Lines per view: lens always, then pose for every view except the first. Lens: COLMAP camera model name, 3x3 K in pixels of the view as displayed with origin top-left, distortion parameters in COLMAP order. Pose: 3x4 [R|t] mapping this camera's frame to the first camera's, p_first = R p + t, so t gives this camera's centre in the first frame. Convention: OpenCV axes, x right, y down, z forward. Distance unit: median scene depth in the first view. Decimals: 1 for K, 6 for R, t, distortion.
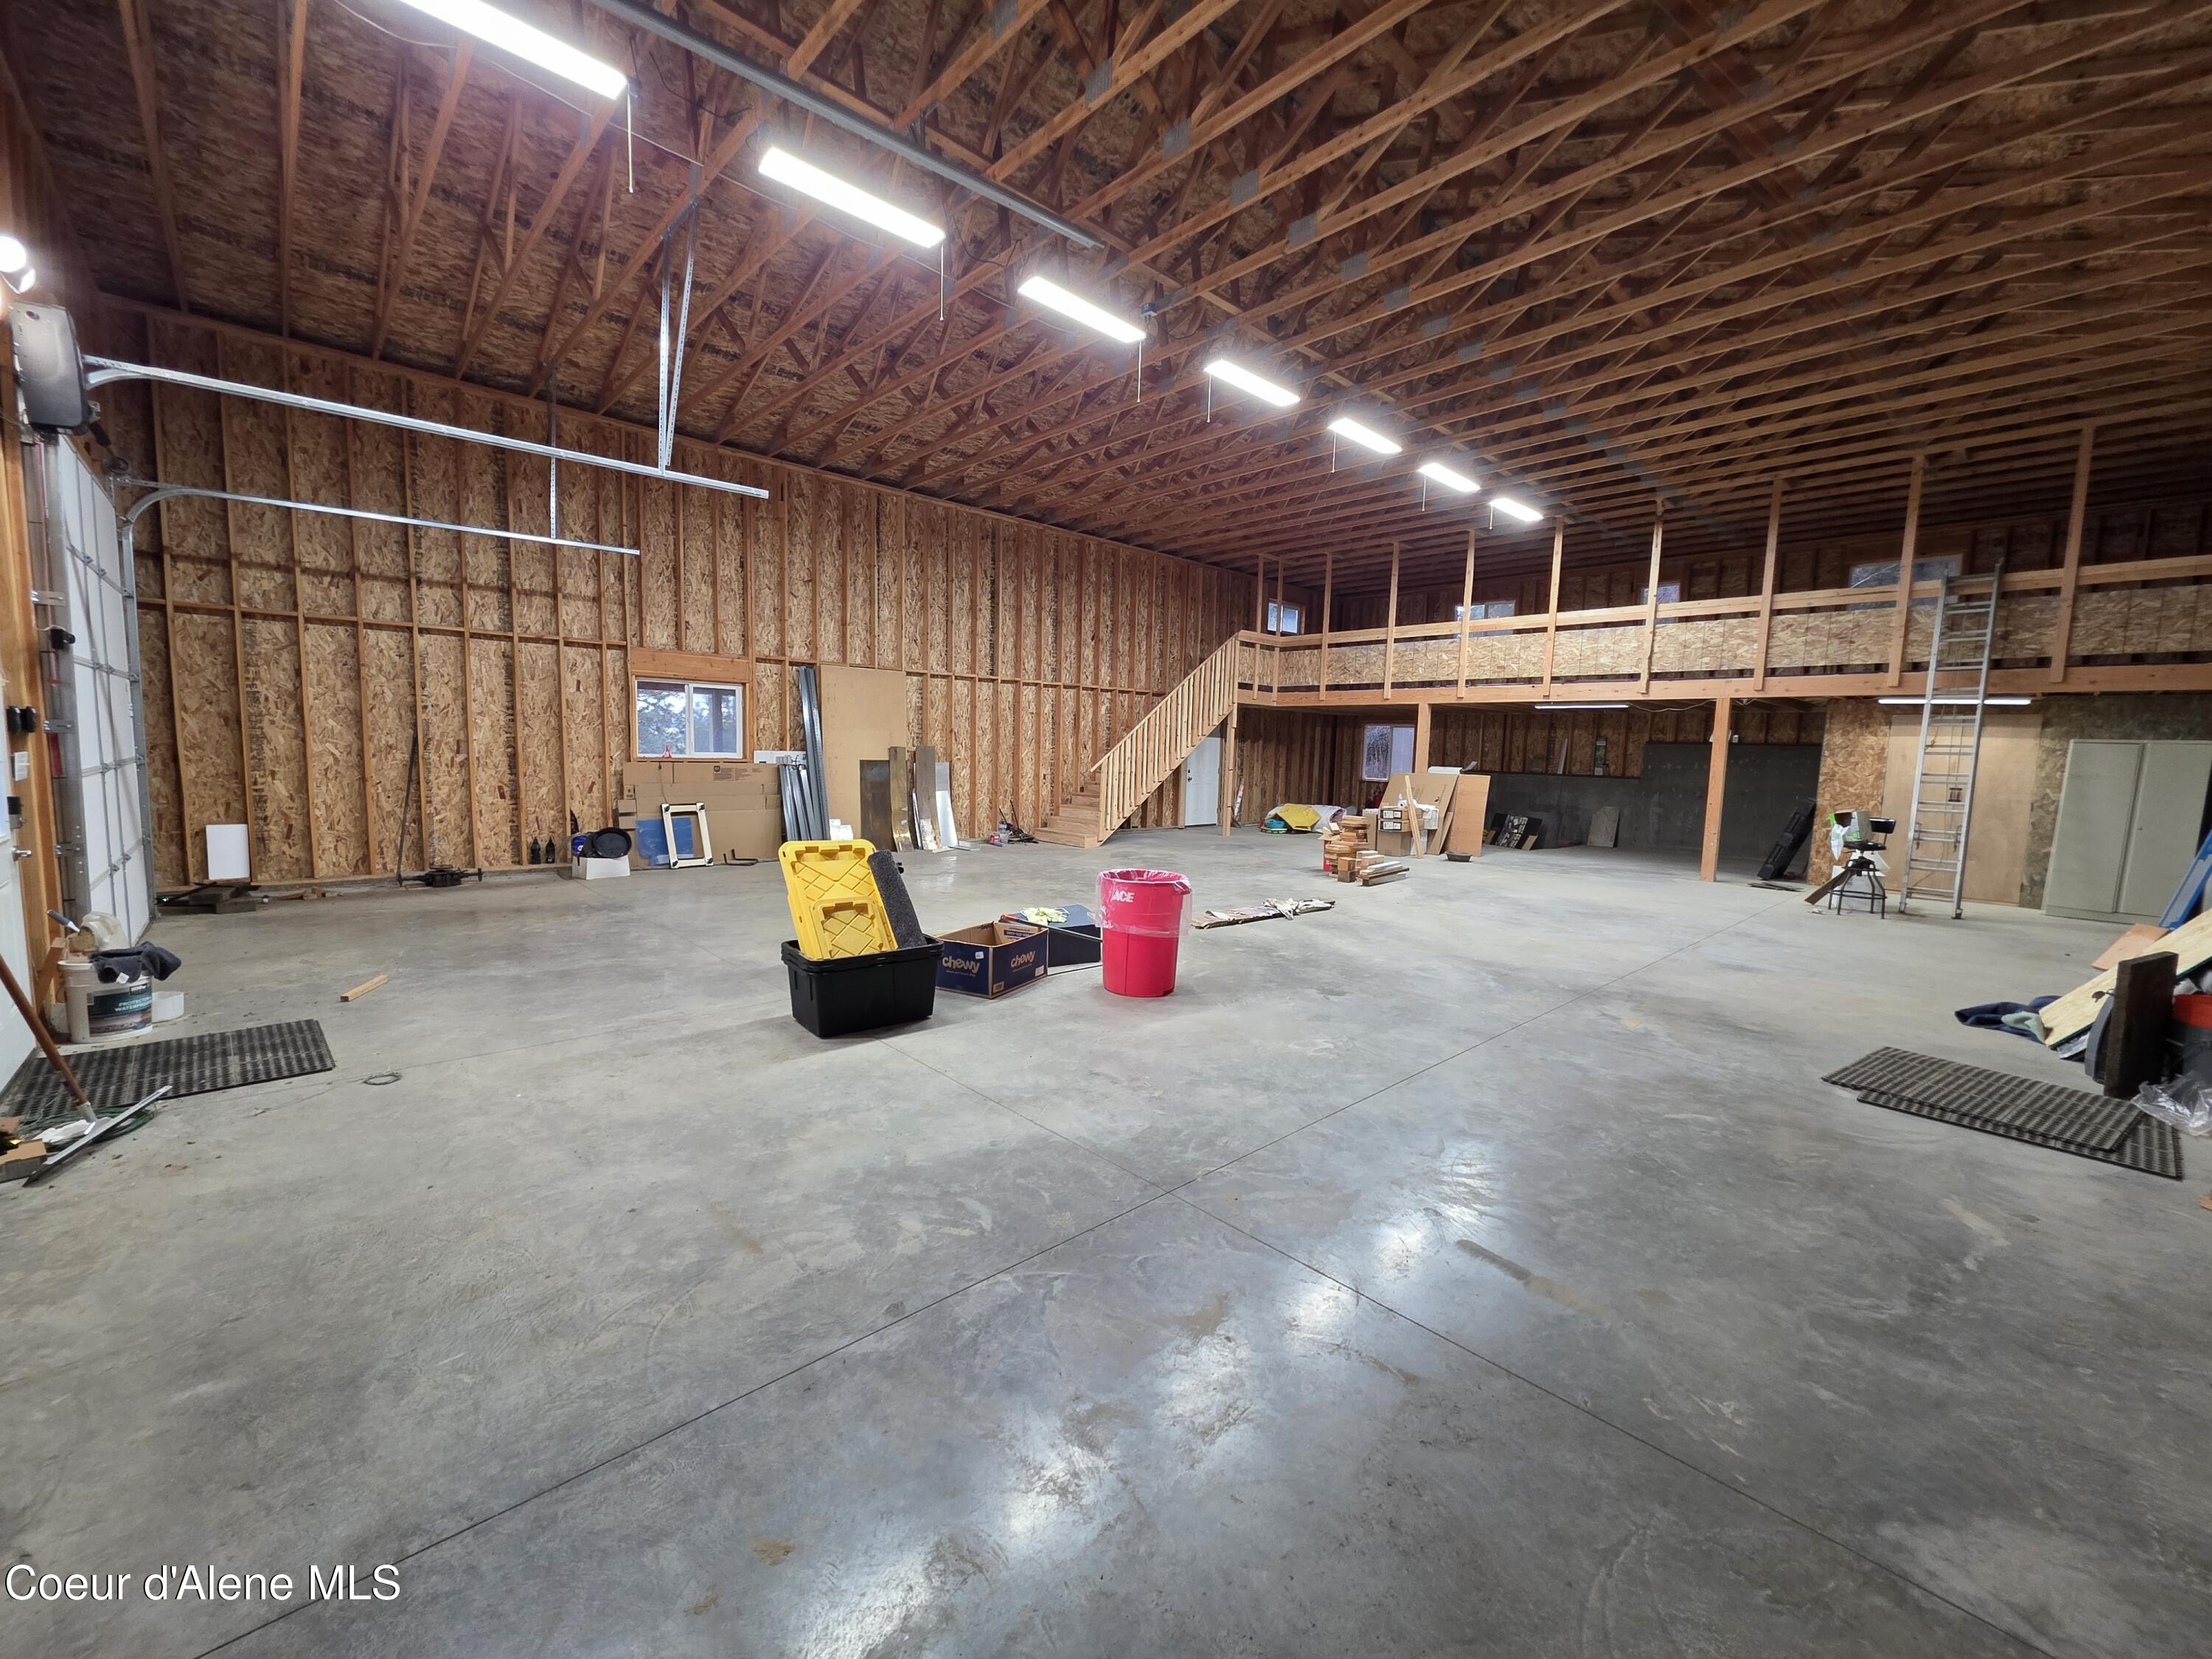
lens RADIAL K [[882.1, 0, 1098.8], [0, 882.1, 828.9], [0, 0, 1]] dist [0.003313, -0.000157]
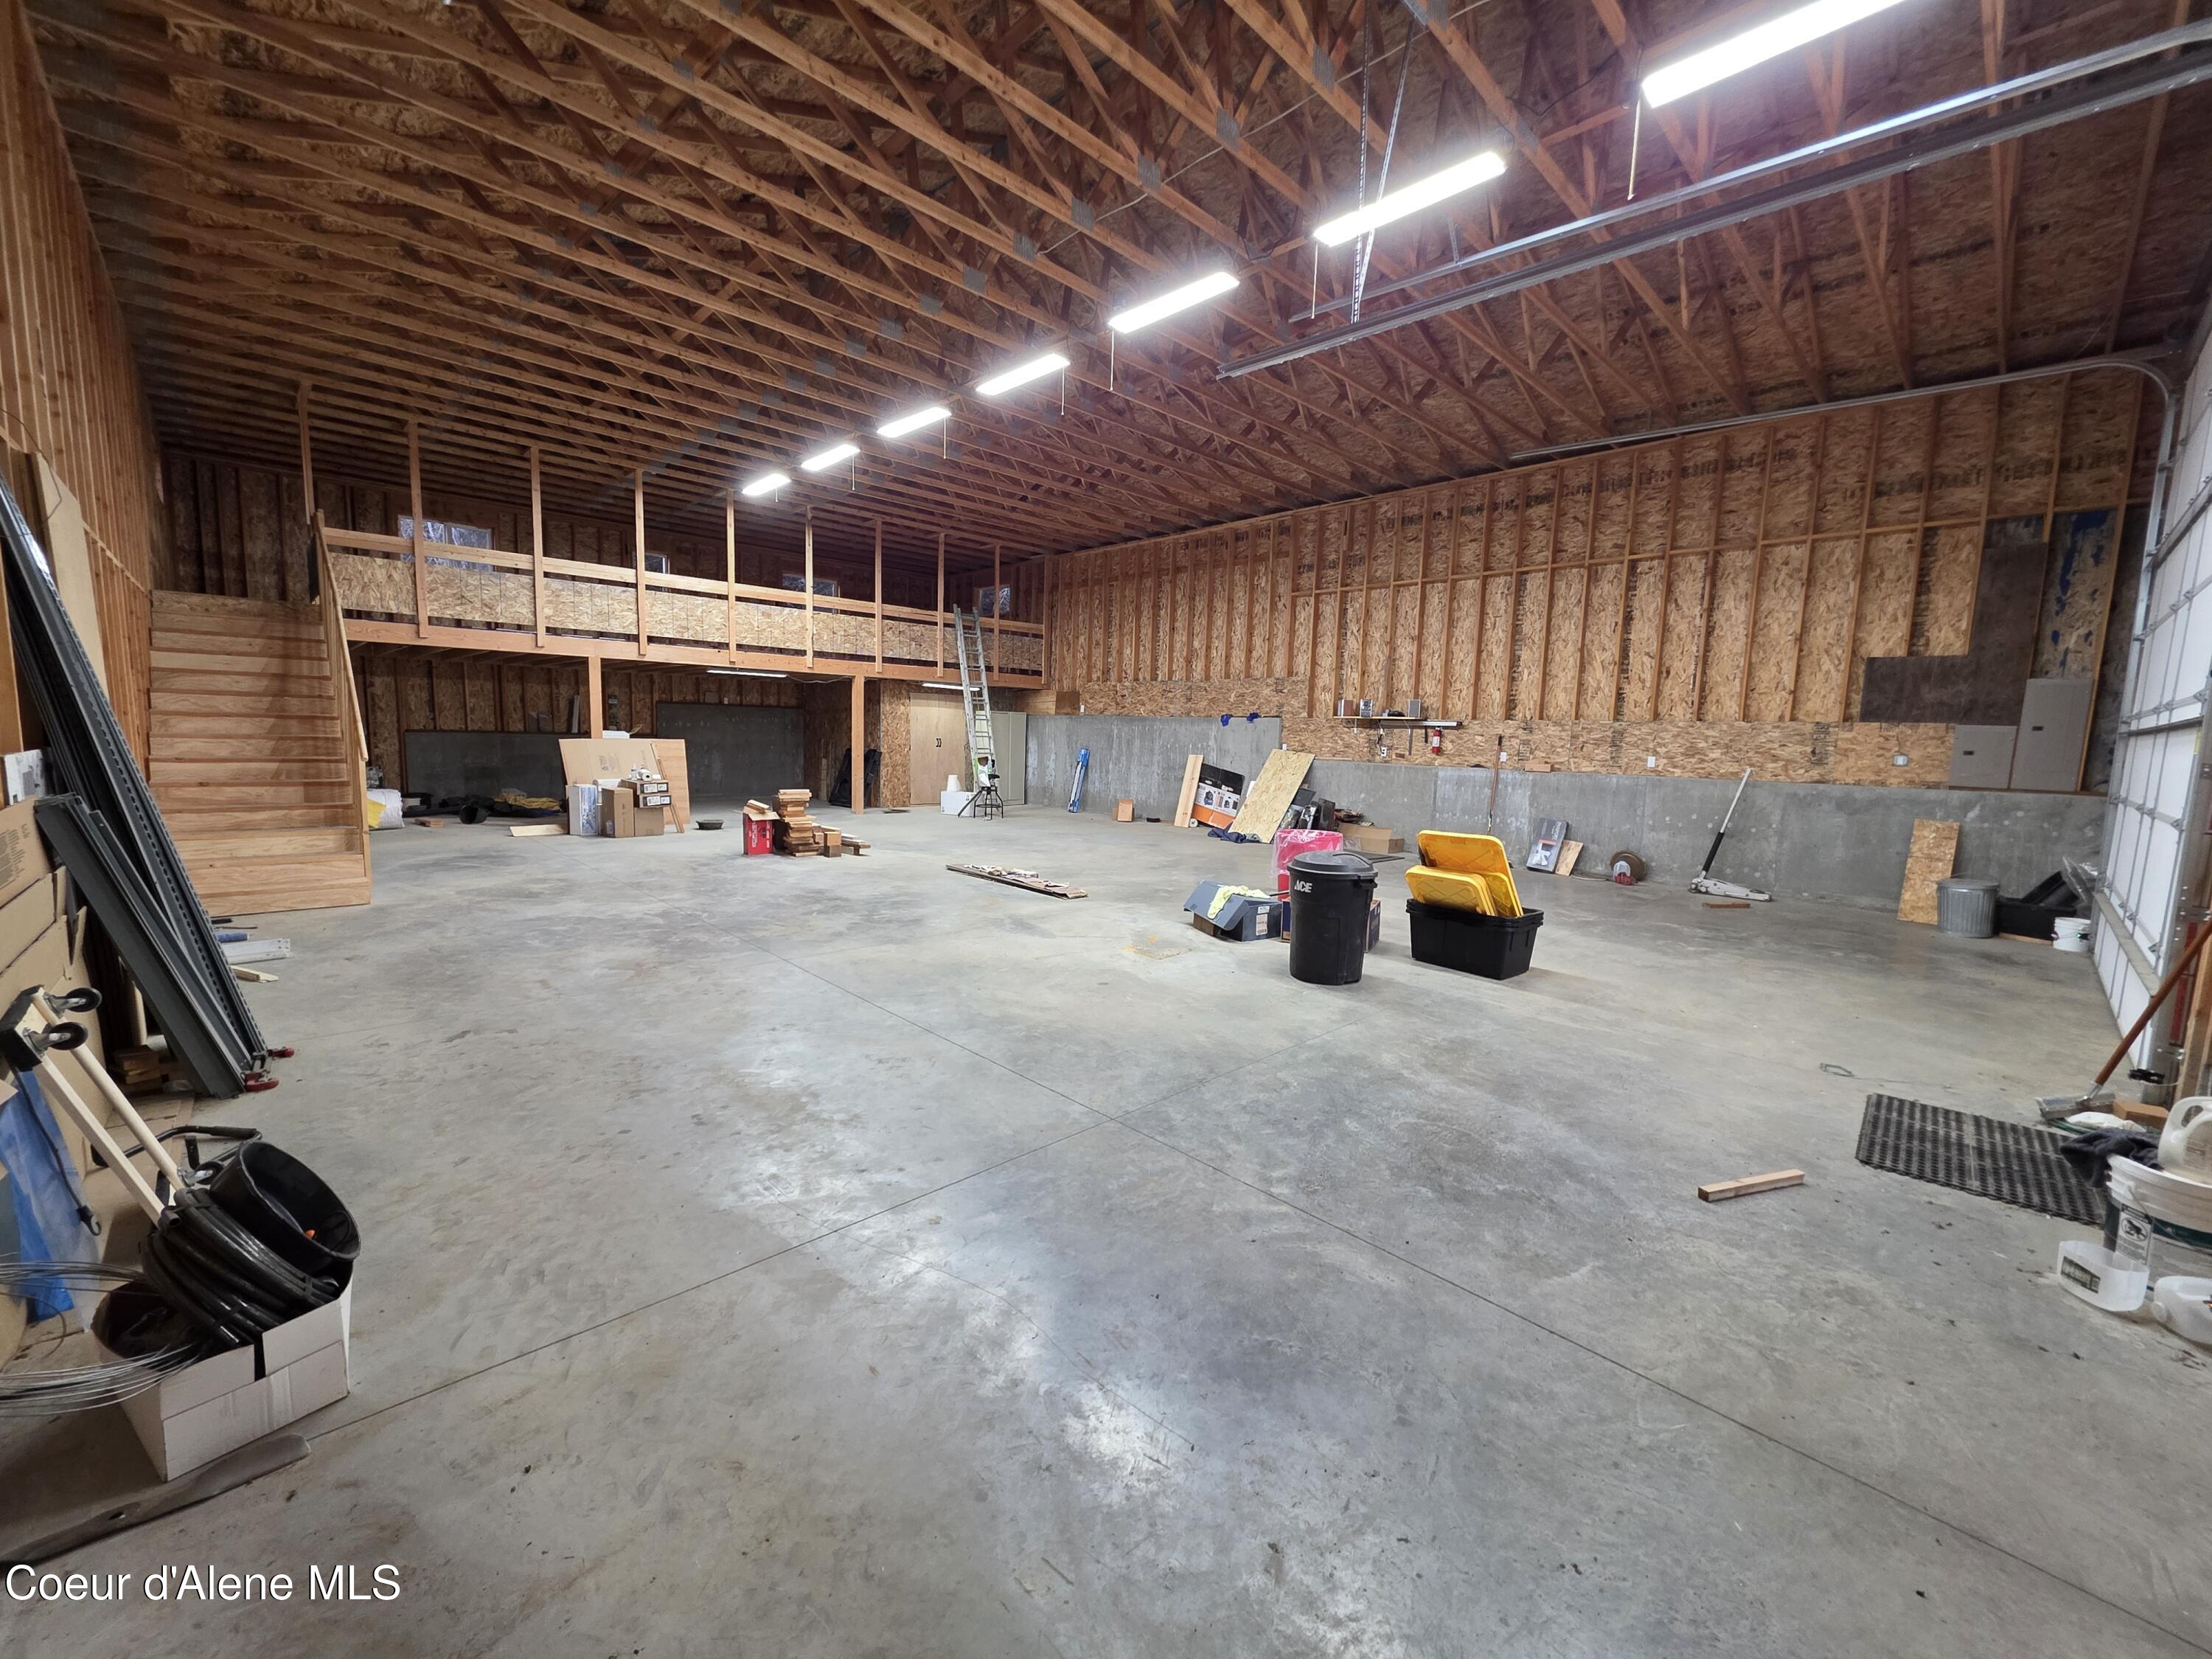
lens RADIAL K [[882.1, 0, 1098.8], [0, 882.1, 828.9], [0, 0, 1]] dist [0.003313, -0.000157]
pose [[-0.021811, -0.137466, 0.990266, -0.637006], [0.064070, 0.988274, 0.138601, -0.080269], [-0.997707, 0.066470, -0.012748, 0.660862]]
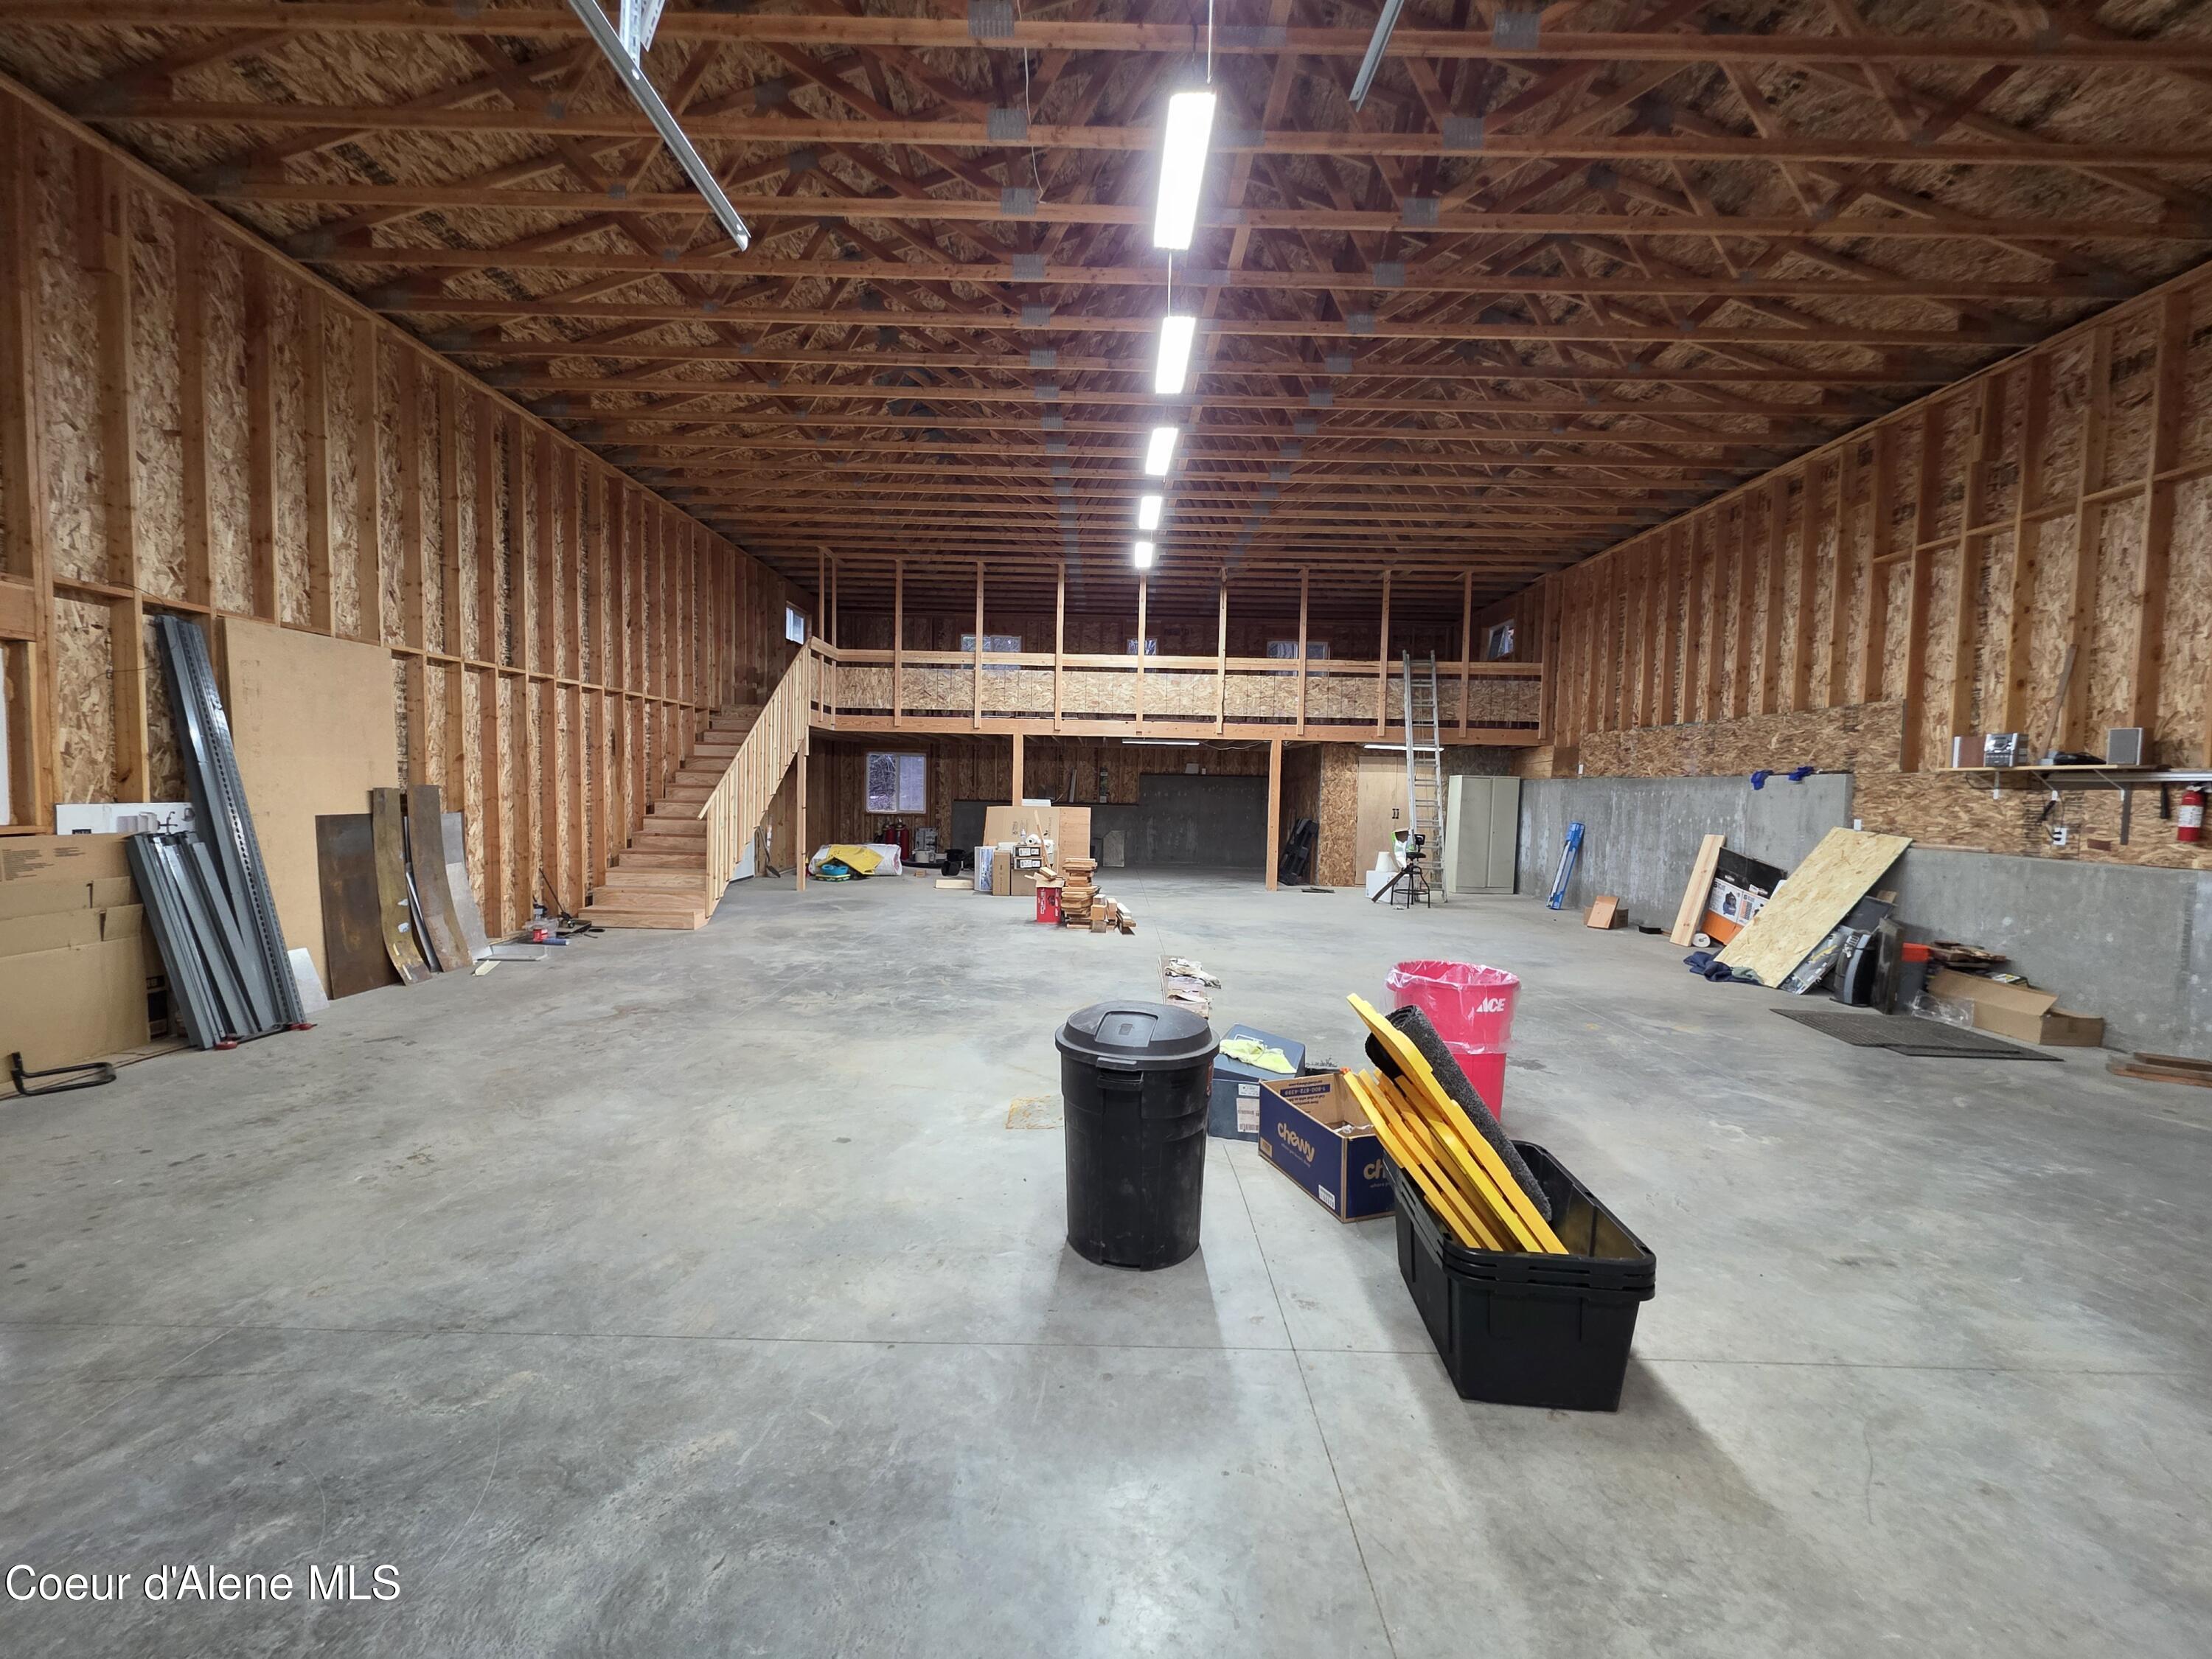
lens RADIAL K [[882.1, 0, 1098.8], [0, 882.1, 828.9], [0, 0, 1]] dist [0.003313, -0.000157]
pose [[0.683332, -0.047146, 0.728584, -0.347196], [0.065016, 0.997878, 0.003594, -0.045240], [-0.727207, 0.044913, 0.684947, 0.343904]]
